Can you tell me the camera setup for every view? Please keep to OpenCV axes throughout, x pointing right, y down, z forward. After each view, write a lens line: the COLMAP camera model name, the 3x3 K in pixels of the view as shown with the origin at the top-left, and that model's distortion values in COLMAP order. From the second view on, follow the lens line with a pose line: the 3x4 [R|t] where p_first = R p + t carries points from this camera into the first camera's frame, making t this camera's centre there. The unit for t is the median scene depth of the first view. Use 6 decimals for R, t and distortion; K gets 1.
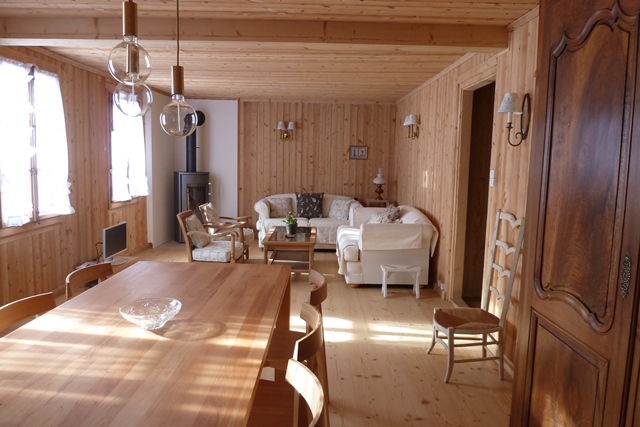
lens RADIAL K [[461.0, 0, 318.9], [0, 461.0, 213.9], [0, 0, 1]] dist [-0.010435, -0.004688]
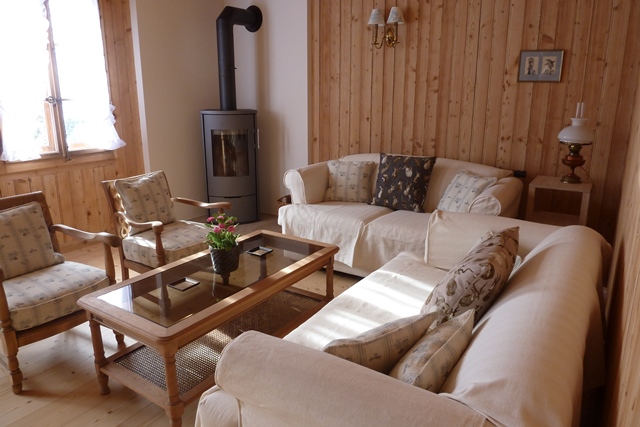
lens RADIAL K [[461.0, 0, 321.3], [0, 461.0, 210.8], [0, 0, 1]] dist [-0.010435, -0.004688]
pose [[0.841950, 0.122012, -0.525578, 0.156030], [-0.052394, 0.987981, 0.145425, -0.051101], [0.537005, -0.094903, 0.838224, 0.518169]]
